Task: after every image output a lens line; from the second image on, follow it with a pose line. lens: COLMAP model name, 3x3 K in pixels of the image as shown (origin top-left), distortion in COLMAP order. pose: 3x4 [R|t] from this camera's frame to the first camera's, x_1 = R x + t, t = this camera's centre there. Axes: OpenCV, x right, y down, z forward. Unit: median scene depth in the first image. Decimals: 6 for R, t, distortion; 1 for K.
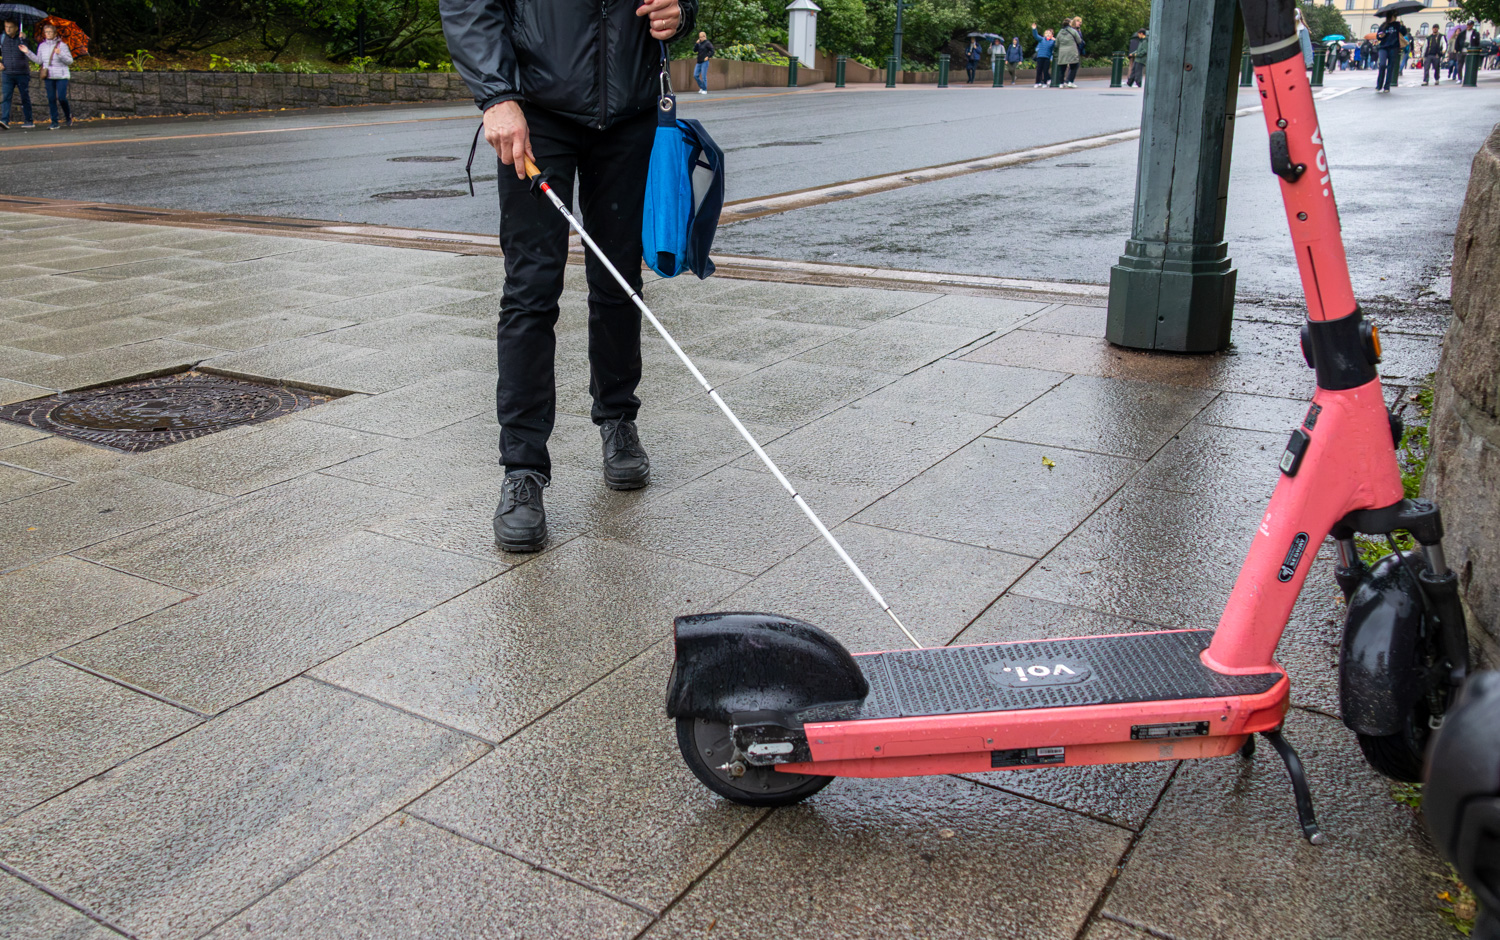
lens RADIAL K [[1324.8, 0, 742.3], [0, 1324.8, 469.2], [0, 0, 1]] dist [-0.003707, 0.006509]
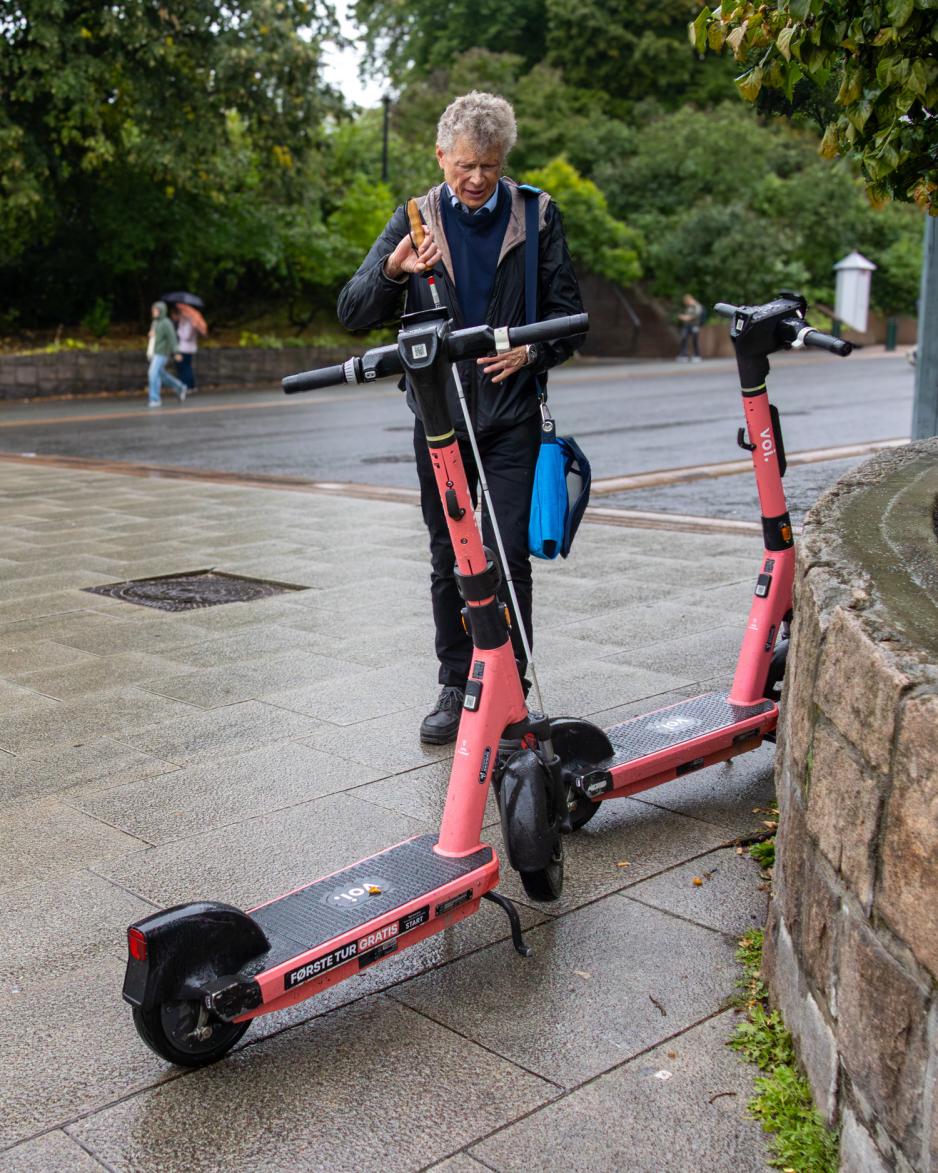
lens RADIAL K [[1498.5, 0, 470.1], [0, 1498.5, 586.7], [0, 0, 1]] dist [-0.011248, 0.000000]
pose [[0.975996, 0.024981, -0.216353, 0.196753], [-0.051338, 0.991795, -0.117076, 0.103821], [0.211653, 0.125373, 0.969270, -0.474062]]
